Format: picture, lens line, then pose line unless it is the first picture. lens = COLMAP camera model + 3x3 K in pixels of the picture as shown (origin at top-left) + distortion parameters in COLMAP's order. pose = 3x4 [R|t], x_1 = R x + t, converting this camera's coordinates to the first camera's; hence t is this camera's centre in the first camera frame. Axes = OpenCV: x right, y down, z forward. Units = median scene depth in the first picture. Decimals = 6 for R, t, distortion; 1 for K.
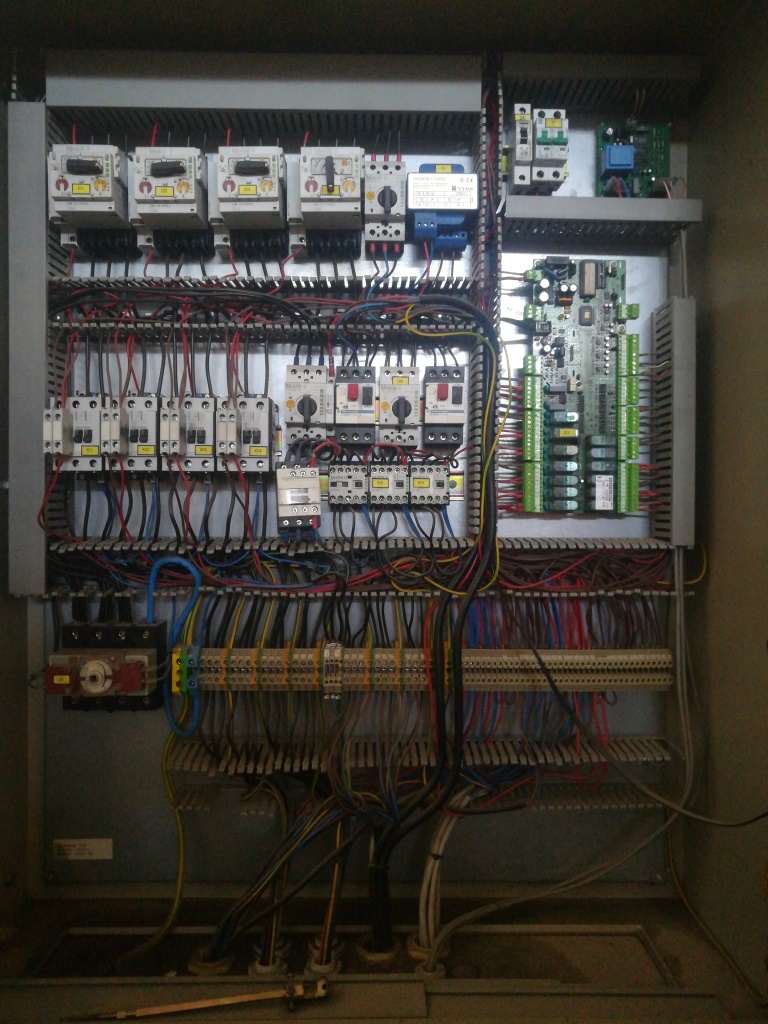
lens RADIAL K [[805.7, 0, 384.4], [0, 805.7, 507.2], [0, 0, 1]] dist [0.007572, 0.010884]
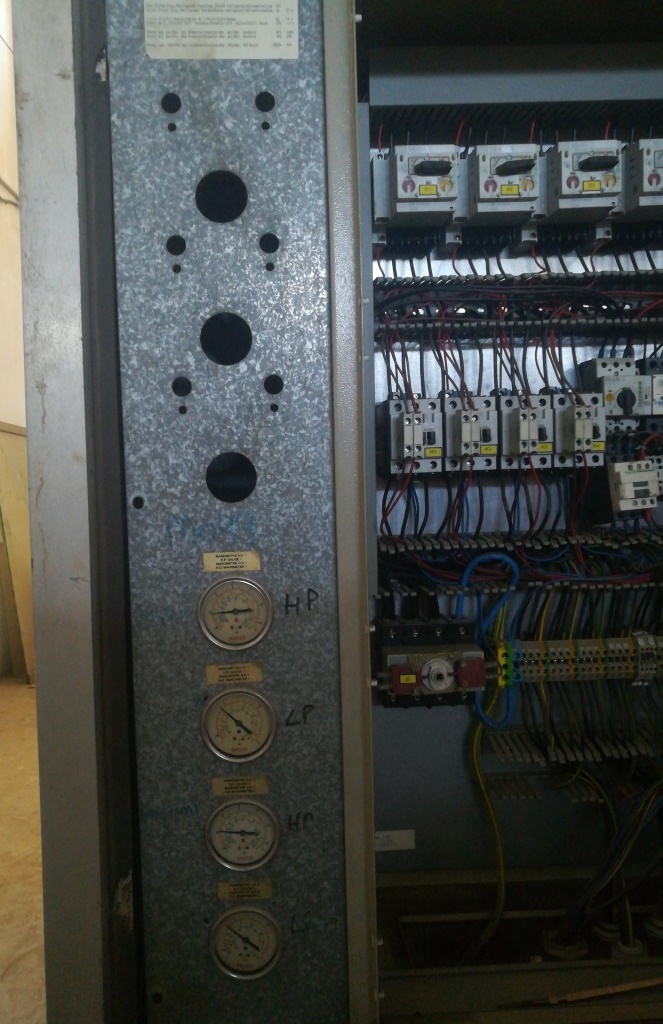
lens RADIAL K [[767.4, 0, 328.8], [0, 767.4, 518.6], [0, 0, 1]] dist [-0.012392, 0.008432]
pose [[0.999180, -0.039563, 0.008633, -0.475452], [0.039313, 0.998851, 0.027417, -0.016712], [-0.009708, -0.027055, 0.999587, 0.041959]]
